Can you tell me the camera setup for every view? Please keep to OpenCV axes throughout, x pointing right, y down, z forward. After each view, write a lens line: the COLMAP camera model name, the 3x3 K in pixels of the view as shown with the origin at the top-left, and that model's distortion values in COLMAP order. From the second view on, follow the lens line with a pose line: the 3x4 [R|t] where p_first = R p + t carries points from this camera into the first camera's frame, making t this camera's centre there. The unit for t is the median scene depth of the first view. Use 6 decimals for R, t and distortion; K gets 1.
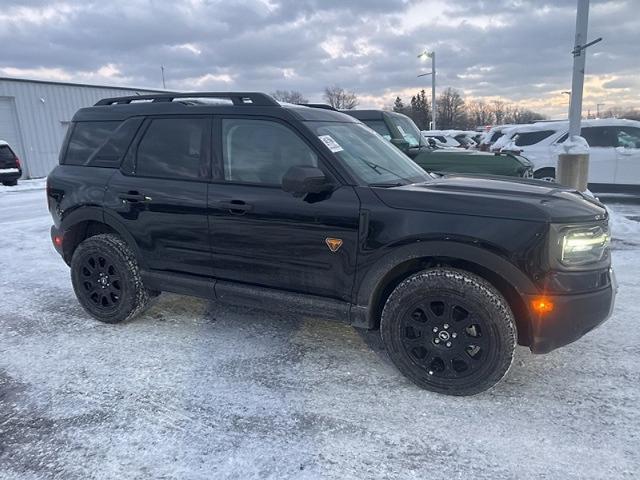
lens RADIAL K [[448.7, 0, 319.5], [0, 448.7, 232.8], [0, 0, 1]] dist [0.031017, -0.030330]
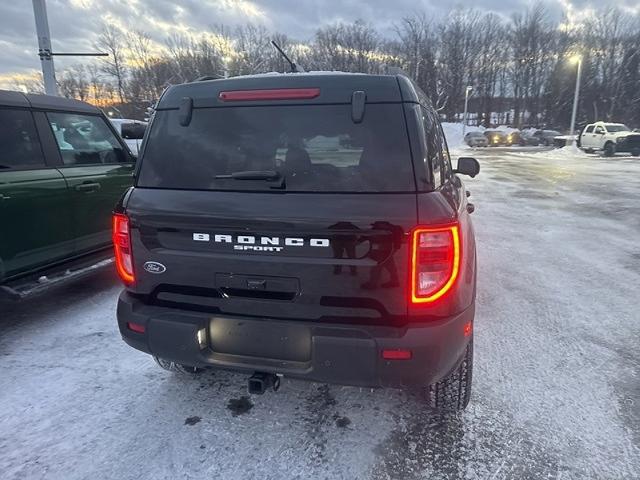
lens RADIAL K [[448.7, 0, 324.5], [0, 448.7, 234.6], [0, 0, 1]] dist [0.031017, -0.030330]
pose [[-0.174331, -0.190019, 0.966179, -1.509288], [0.204139, 0.952912, 0.224243, -0.348520], [-0.963294, 0.236328, -0.127332, 1.742052]]
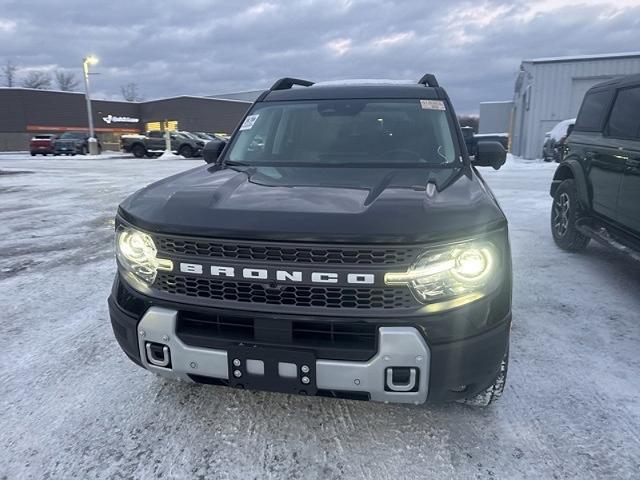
lens RADIAL K [[448.7, 0, 322.3], [0, 448.7, 237.8], [0, 0, 1]] dist [0.031017, -0.030330]
pose [[0.234616, 0.241220, -0.941684, 1.264271], [-0.188231, 0.961661, 0.199440, -0.196487], [0.953690, 0.130462, 0.271027, 0.988093]]
